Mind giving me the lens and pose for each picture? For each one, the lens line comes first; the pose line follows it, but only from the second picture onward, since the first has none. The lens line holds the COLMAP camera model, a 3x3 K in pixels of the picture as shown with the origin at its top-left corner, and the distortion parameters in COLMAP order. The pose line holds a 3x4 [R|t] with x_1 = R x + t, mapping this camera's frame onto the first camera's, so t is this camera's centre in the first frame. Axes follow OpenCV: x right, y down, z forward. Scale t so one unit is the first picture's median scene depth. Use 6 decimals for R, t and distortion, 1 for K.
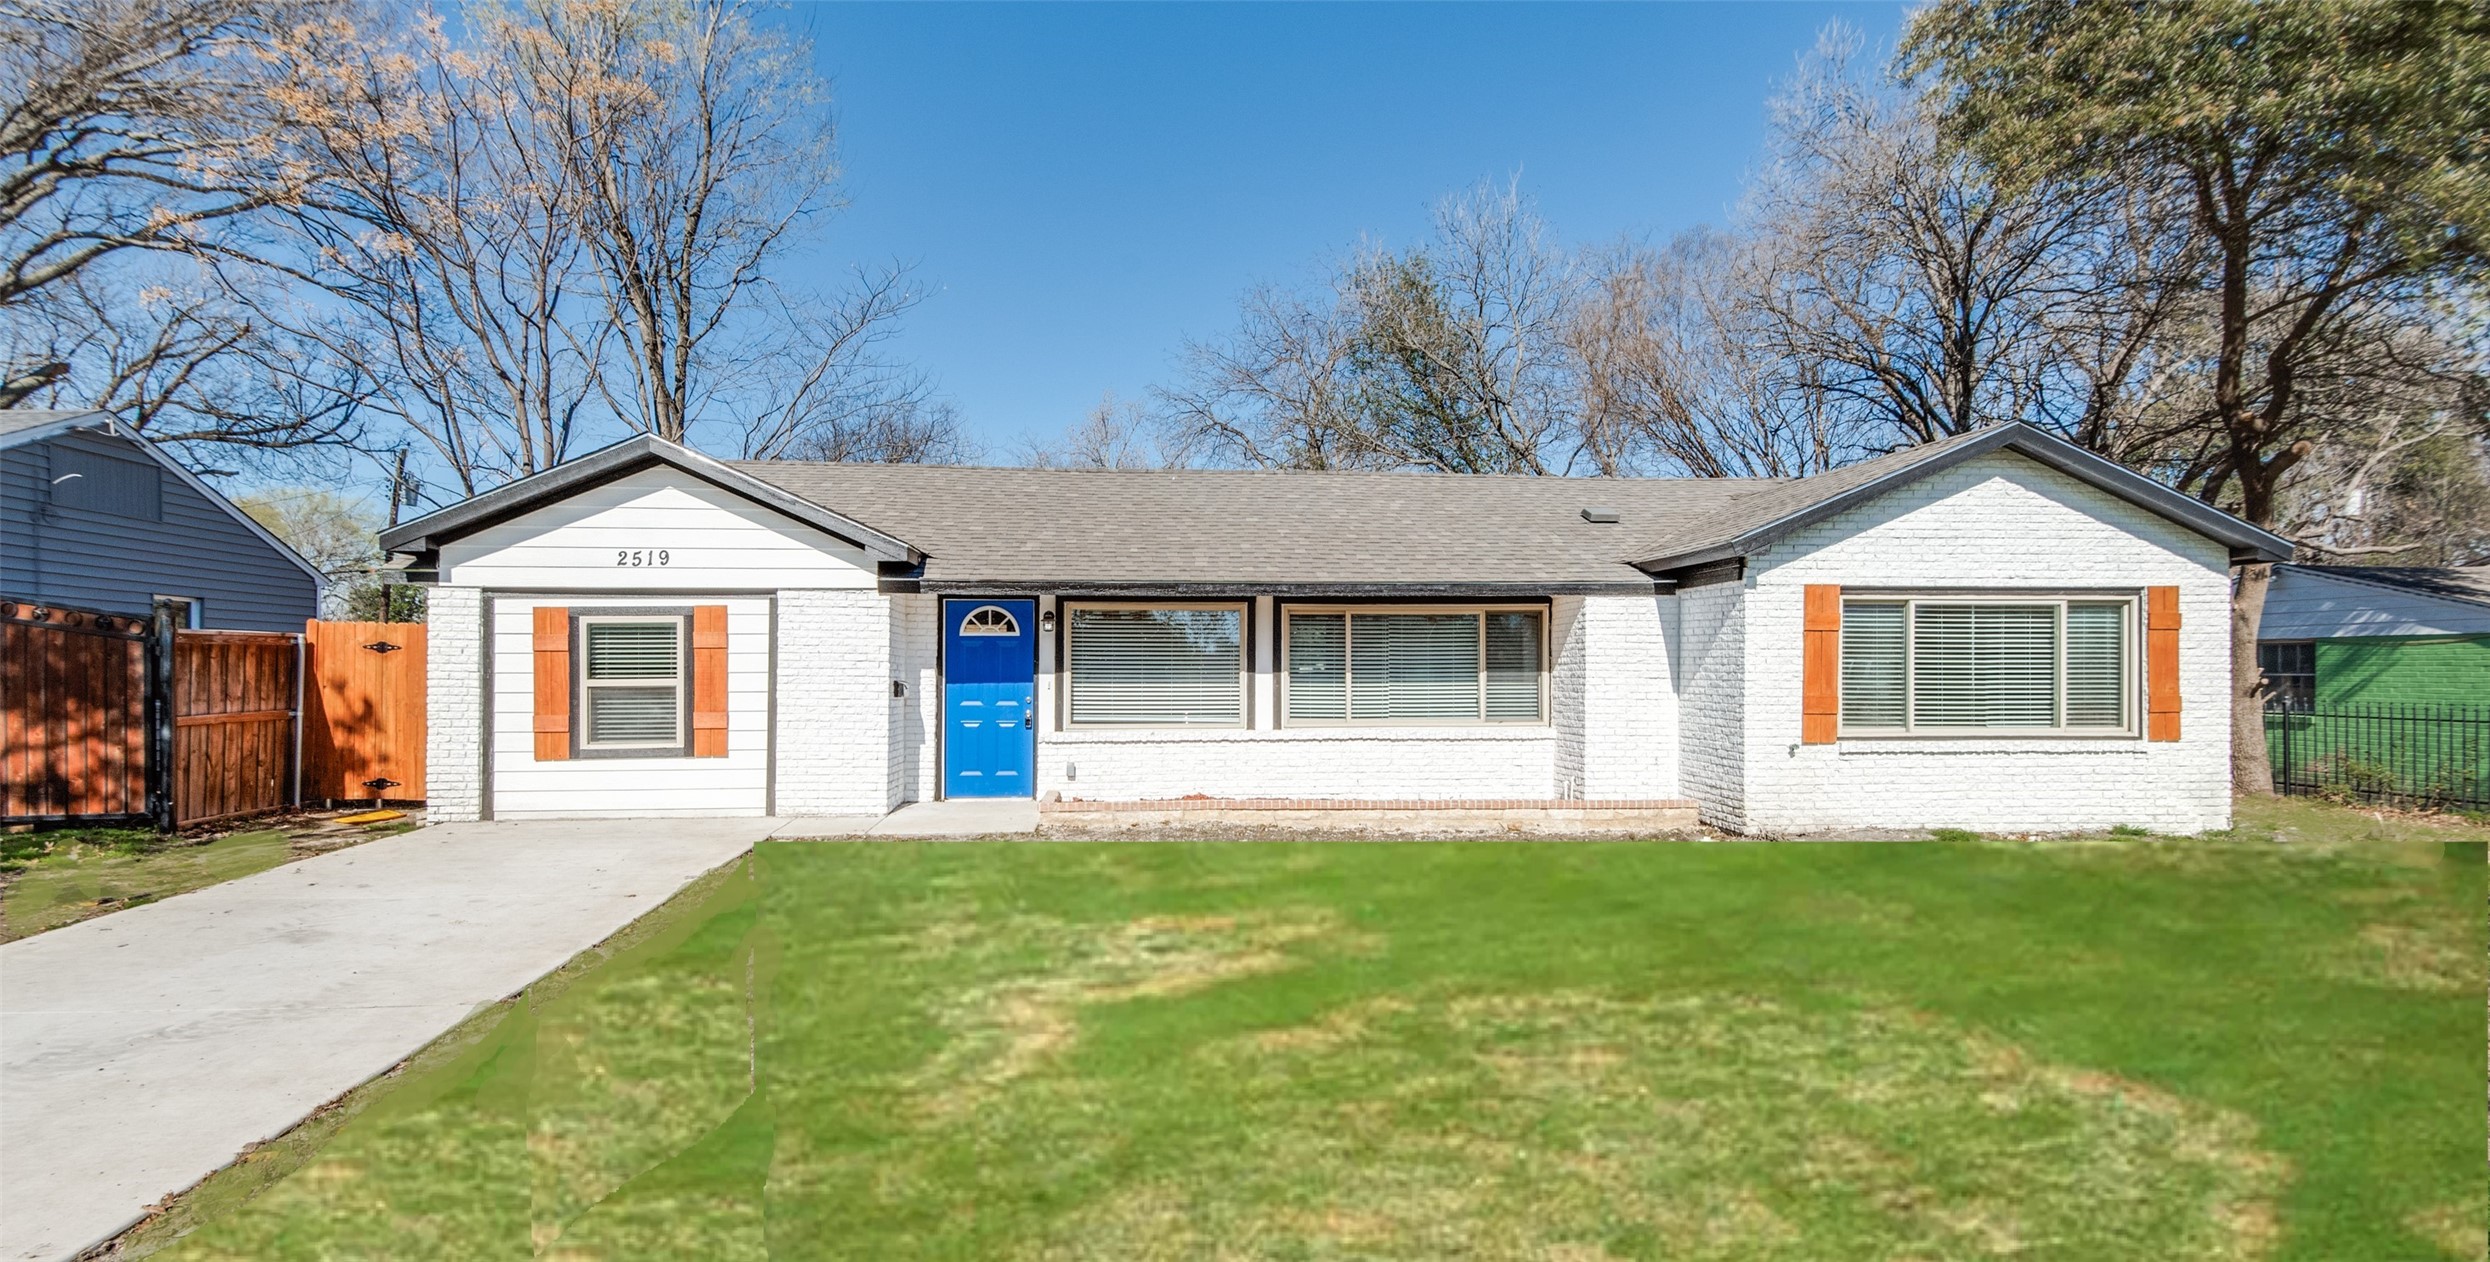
lens RADIAL K [[1163.3, 0, 1279.5], [0, 1163.3, 673.1], [0, 0, 1]] dist [-0.003236, -0.000212]
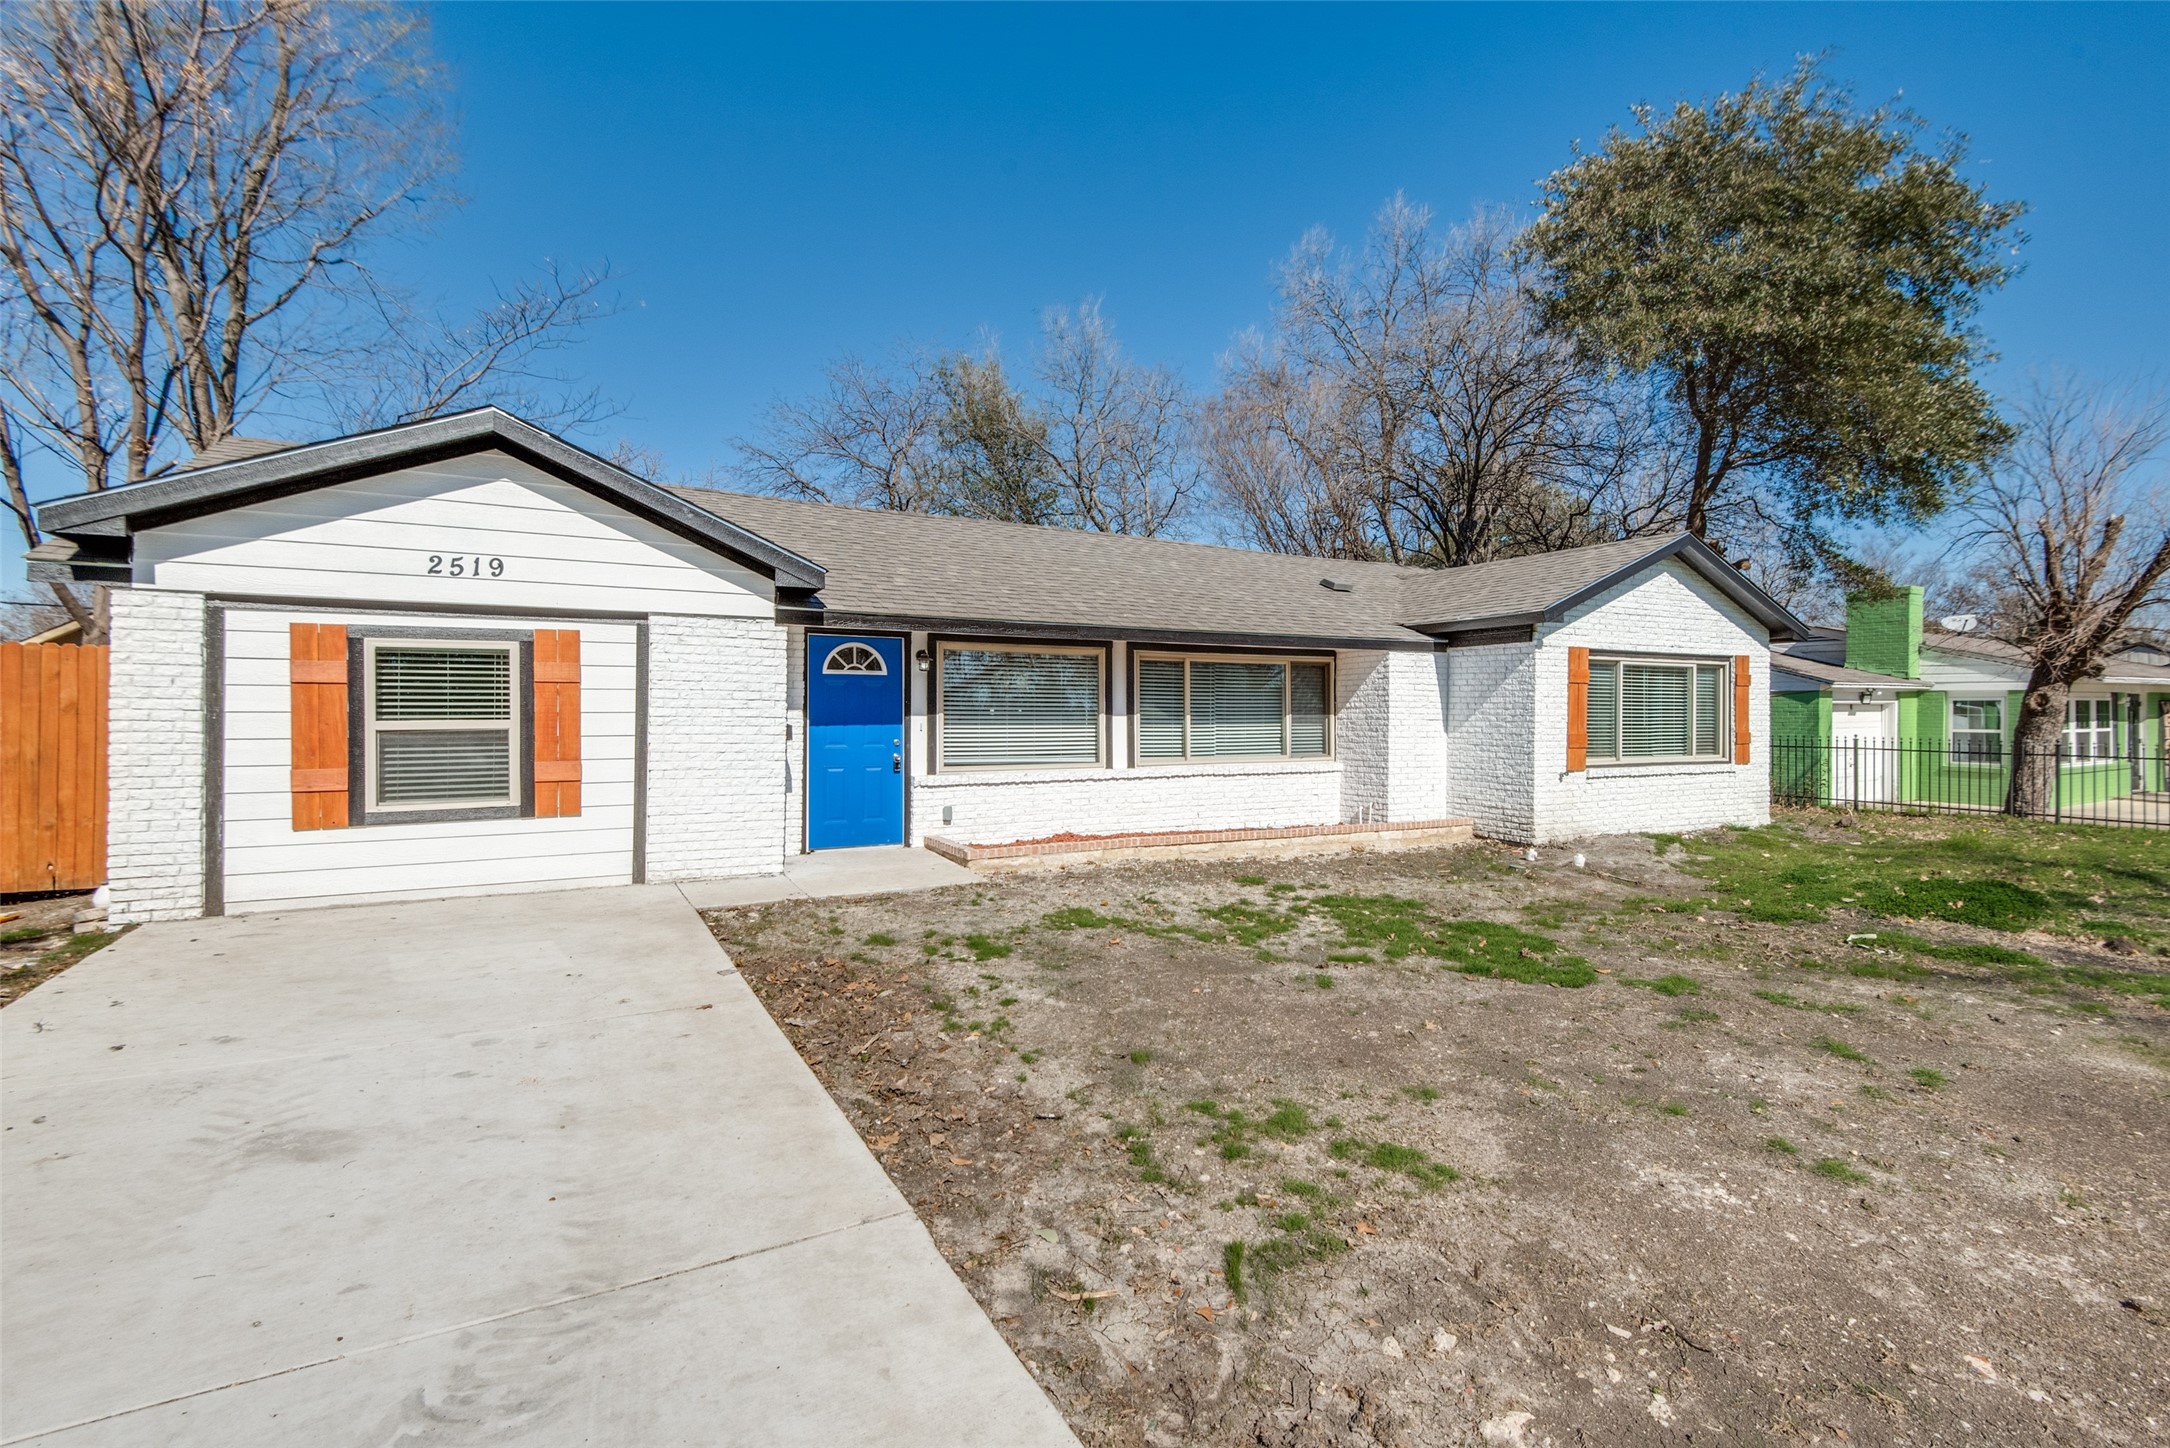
lens RADIAL K [[947.5, 0, 1085.0], [0, 947.5, 724.0], [0, 0, 1]] dist [-0.011128, -0.000280]
pose [[0.914851, -0.001313, 0.403790, -0.418937], [-0.002260, 0.999962, 0.008372, 0.001223], [-0.403786, -0.008572, 0.914813, 0.245885]]
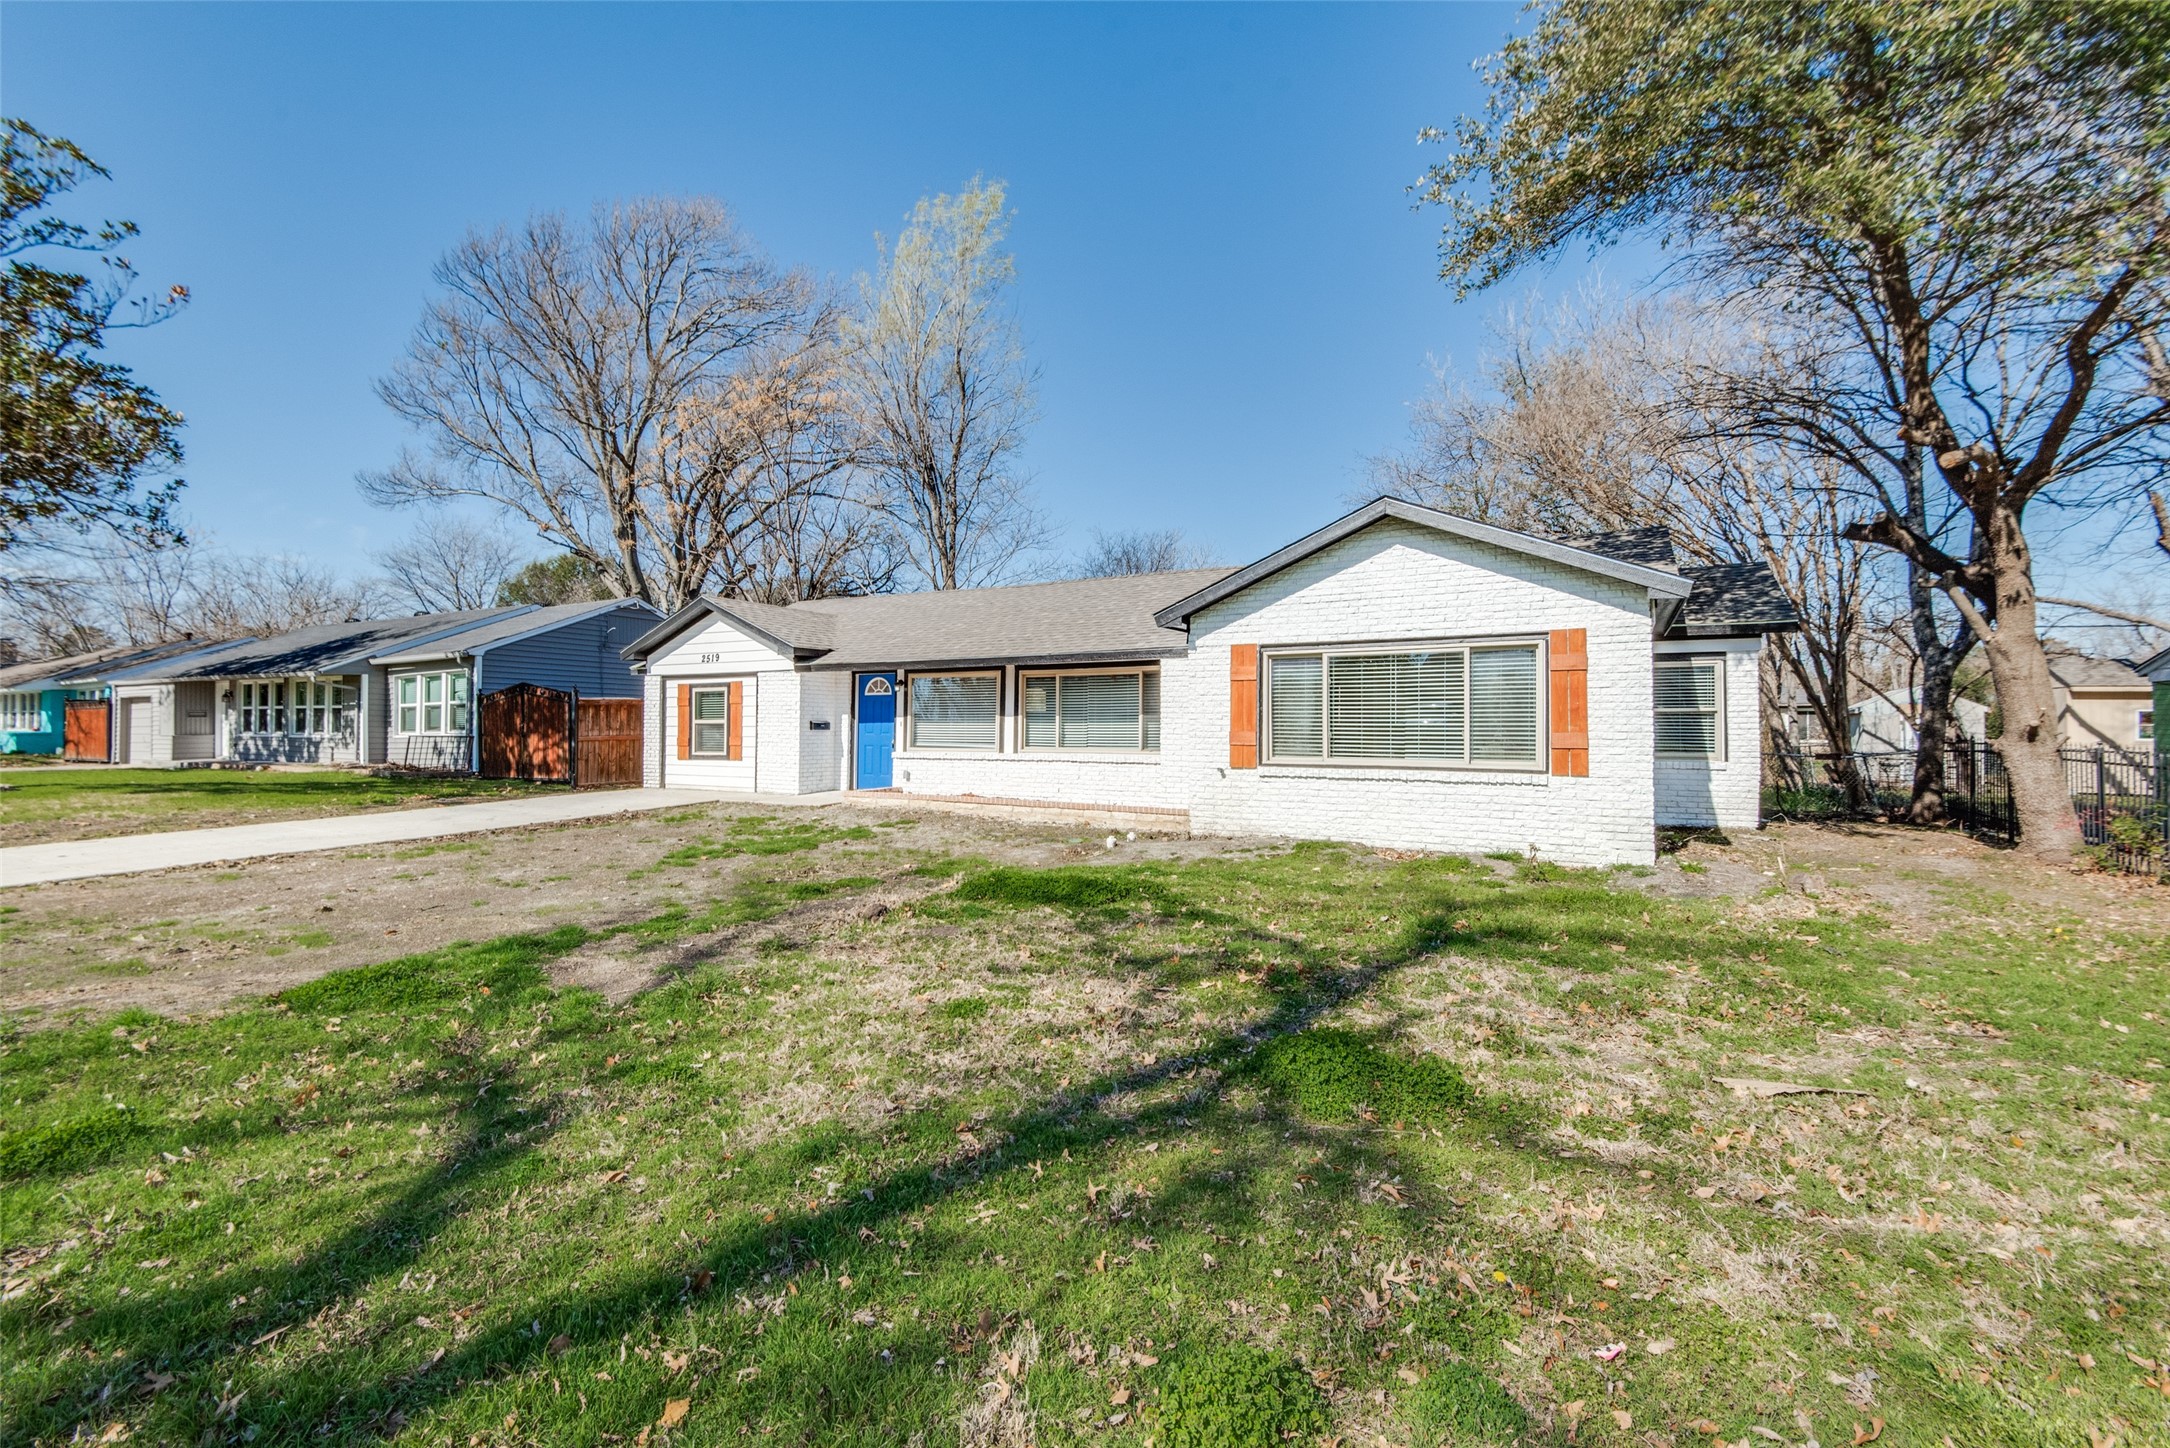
lens RADIAL K [[943.3, 0, 1072.5], [0, 943.3, 702.1], [0, 0, 1]] dist [0.018797, -0.013412]
pose [[0.823090, -0.012096, -0.567783, 0.827684], [-0.001619, 0.999719, -0.023646, 0.011807], [0.567909, 0.020382, 0.822839, 0.028959]]
